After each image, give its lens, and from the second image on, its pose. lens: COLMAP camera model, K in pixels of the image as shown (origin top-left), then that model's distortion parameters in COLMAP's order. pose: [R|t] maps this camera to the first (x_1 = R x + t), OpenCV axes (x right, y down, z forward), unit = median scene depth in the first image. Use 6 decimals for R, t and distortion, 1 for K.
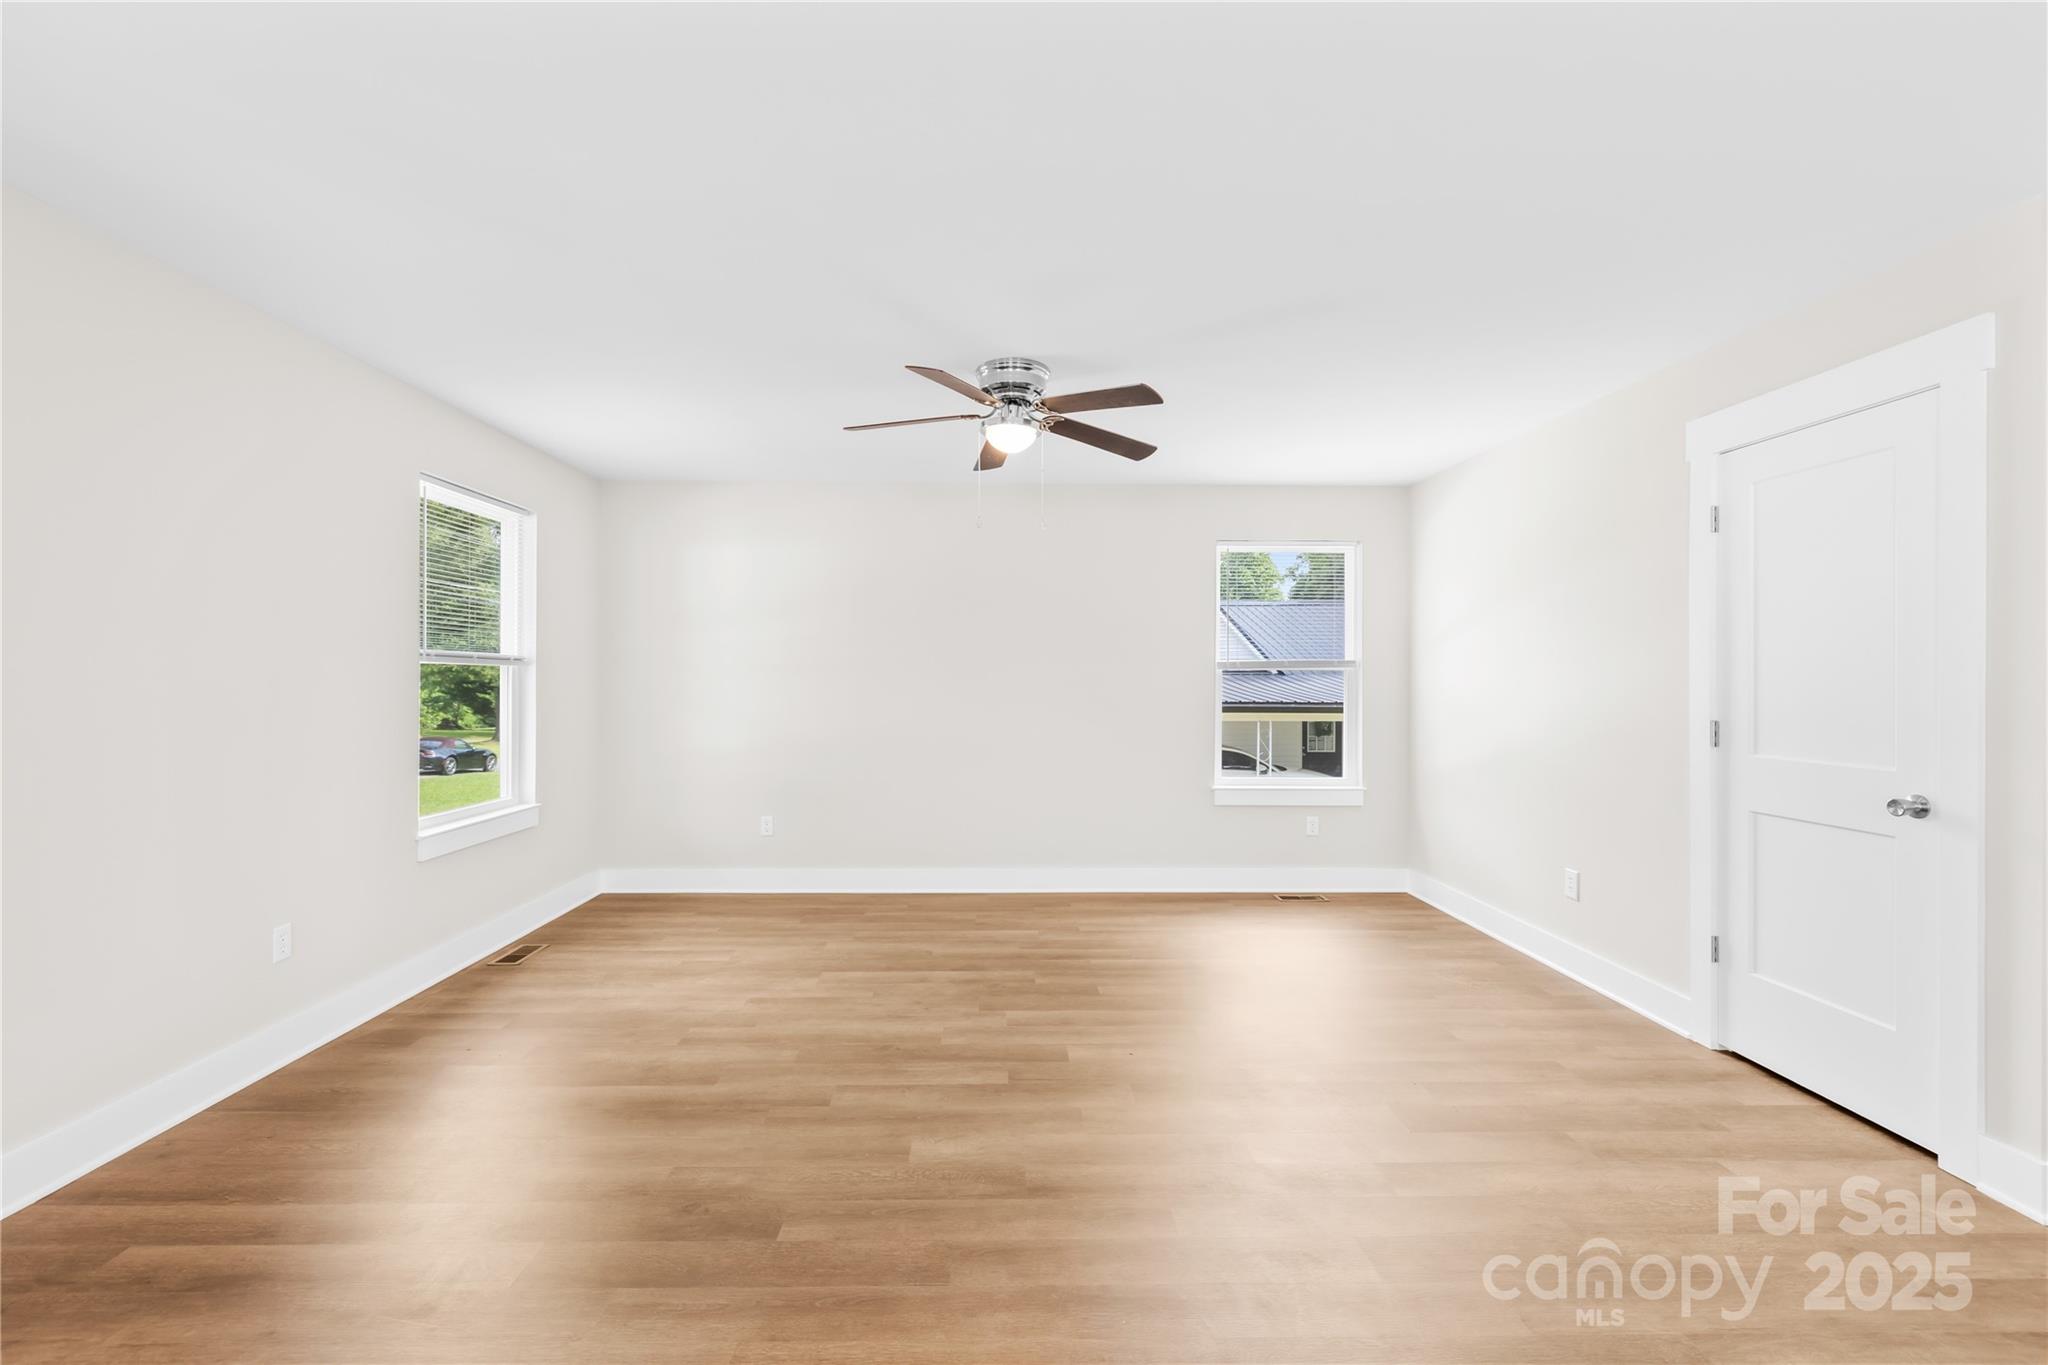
lens RADIAL K [[857.7, 0, 1018.0], [0, 857.7, 673.7], [0, 0, 1]] dist [-0.002001, -0.000435]
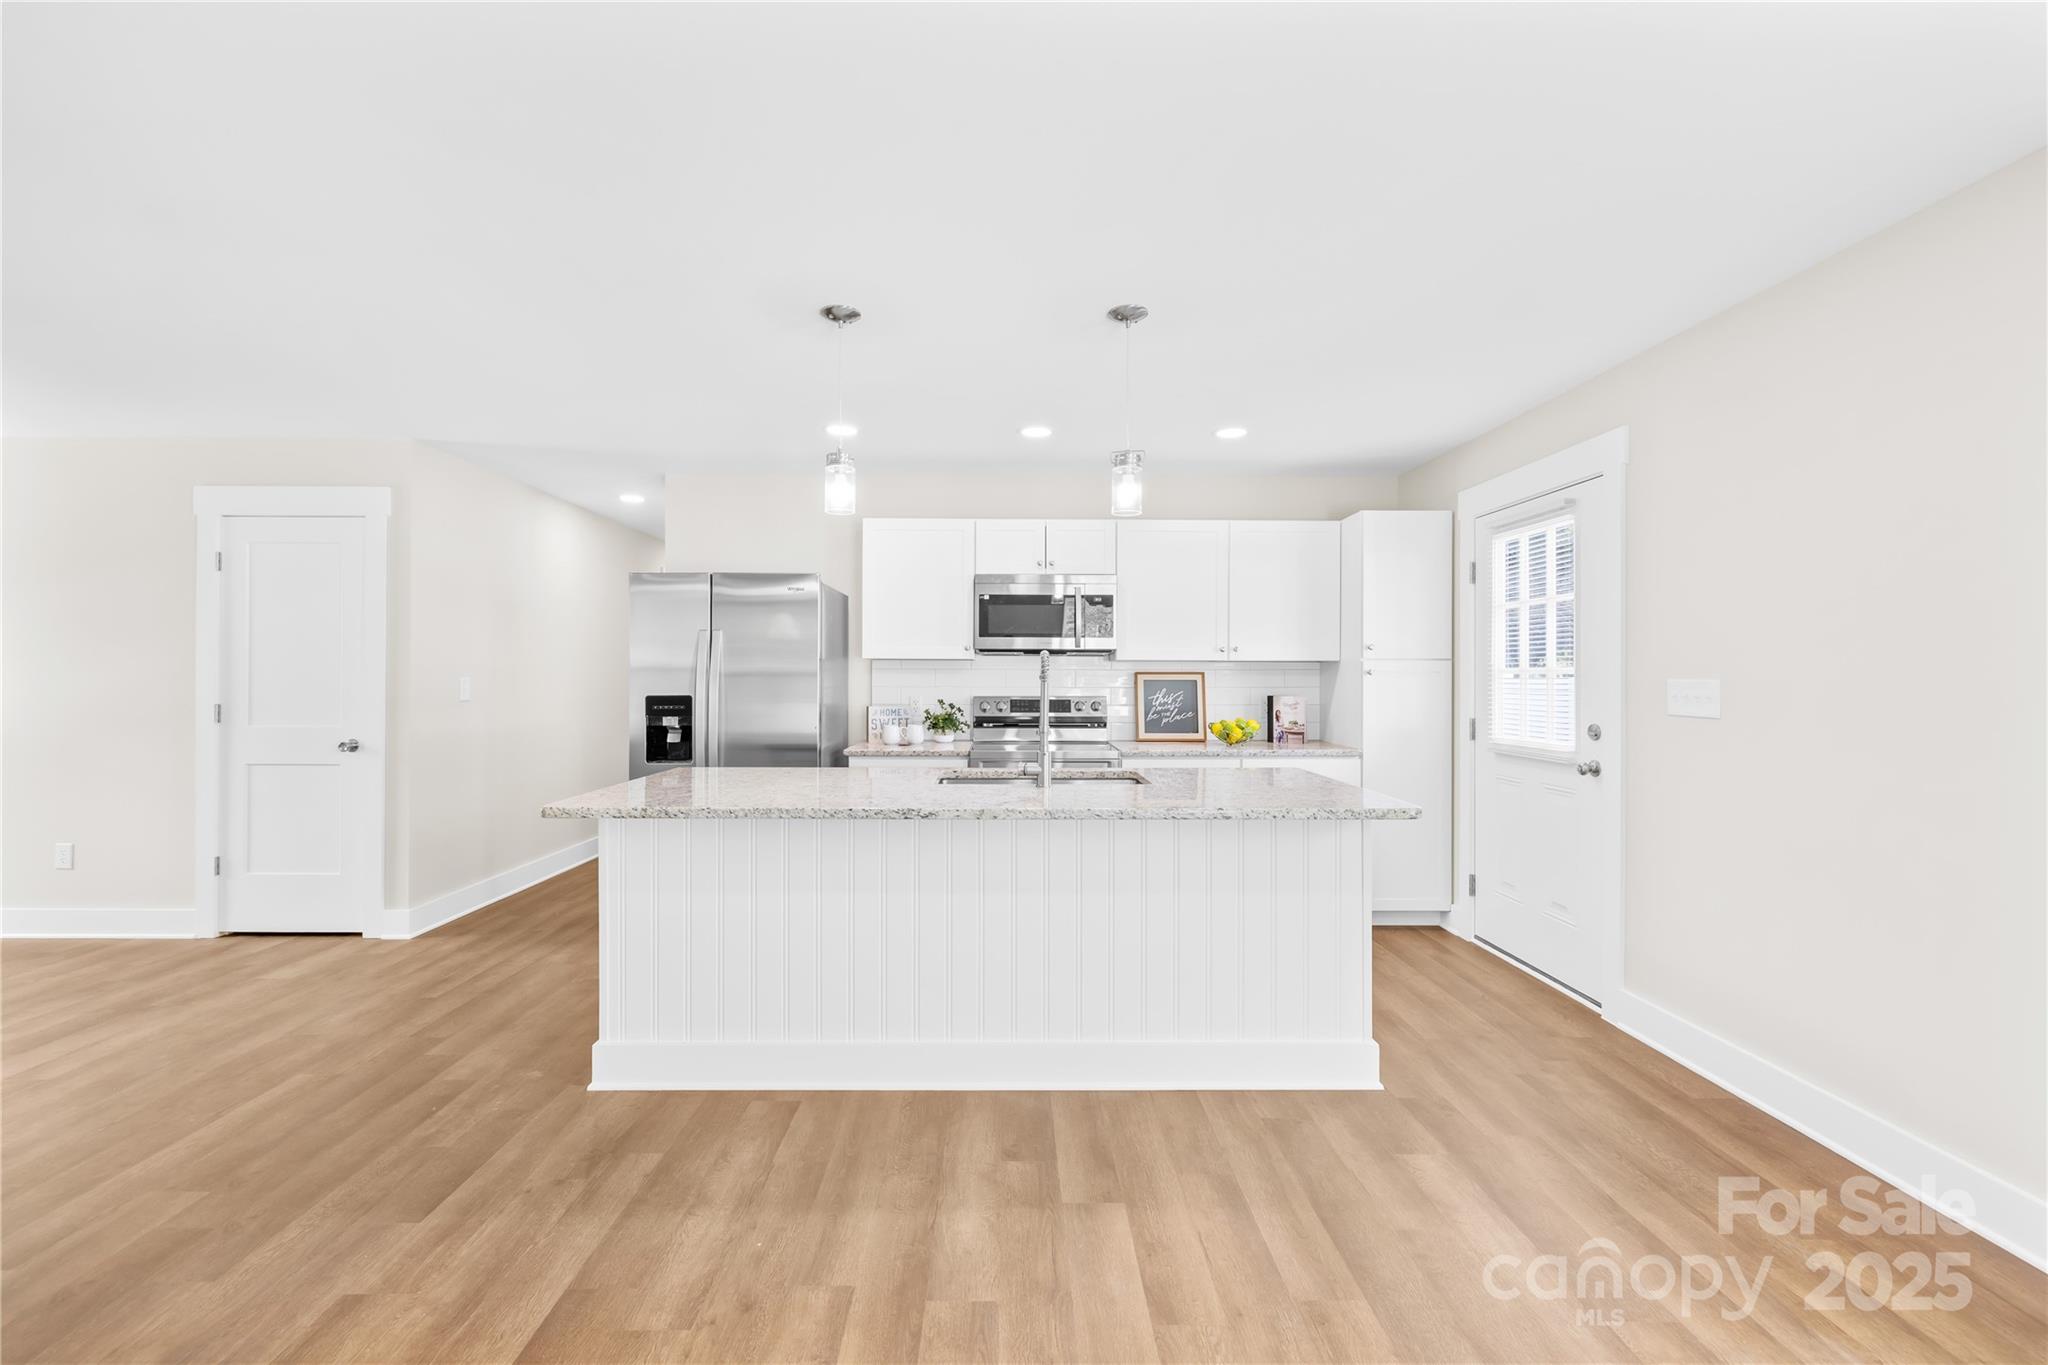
lens RADIAL K [[857.7, 0, 1018.0], [0, 857.7, 673.7], [0, 0, 1]] dist [-0.002001, -0.000435]
pose [[0.002405, 0.001386, 0.999996, -0.626331], [-0.007272, 0.999973, -0.001368, -0.003542], [-0.999971, -0.007269, 0.002415, -0.340567]]
